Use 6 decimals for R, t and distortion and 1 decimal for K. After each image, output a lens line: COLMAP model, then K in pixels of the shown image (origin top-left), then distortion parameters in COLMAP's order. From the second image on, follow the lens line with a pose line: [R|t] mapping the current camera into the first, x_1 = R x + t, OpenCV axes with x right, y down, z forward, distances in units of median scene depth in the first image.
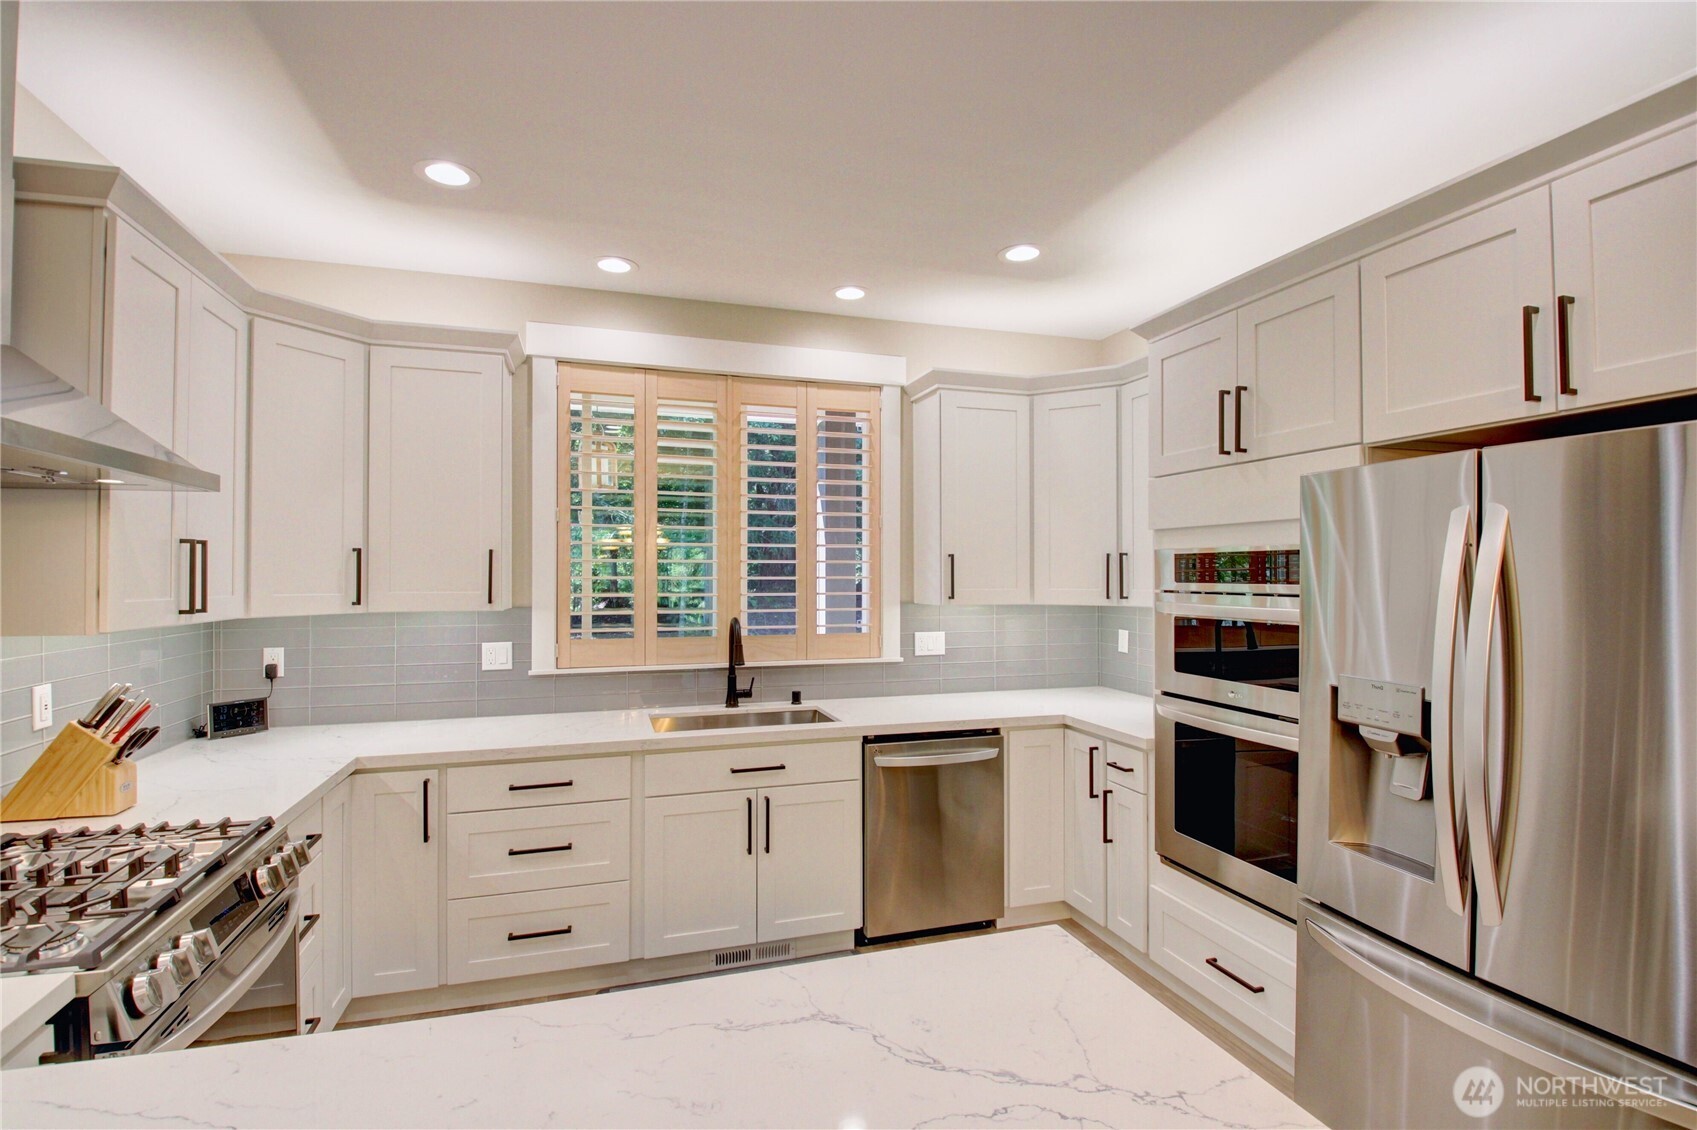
lens RADIAL K [[795.2, 0, 840.9], [0, 795.2, 567.7], [0, 0, 1]] dist [-0.000633, -0.001000]
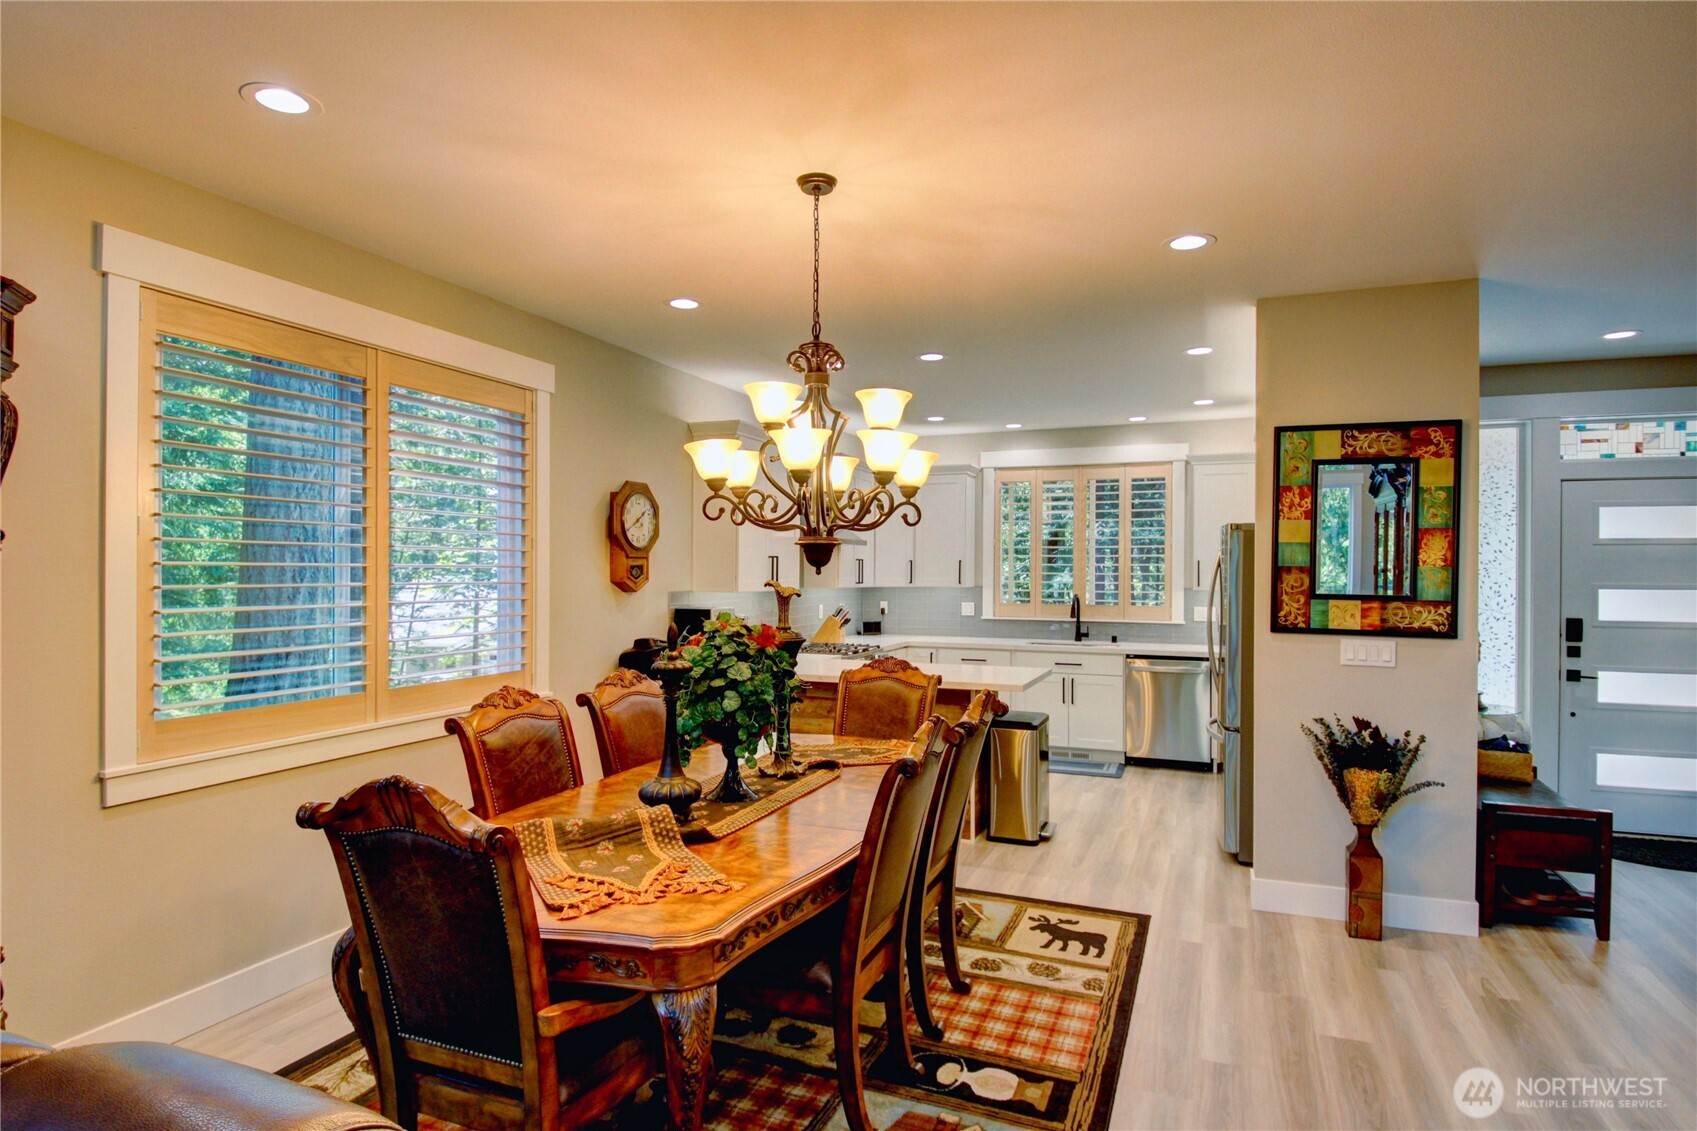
lens RADIAL K [[915.5, 0, 848.8], [0, 915.5, 572.3], [0, 0, 1]] dist [-0.000043, -0.000001]
pose [[0.776768, 0.003882, -0.629775, 0.814135], [-0.002644, 0.999992, 0.002903, 0.004956], [0.629781, -0.000590, 0.776772, -1.045977]]
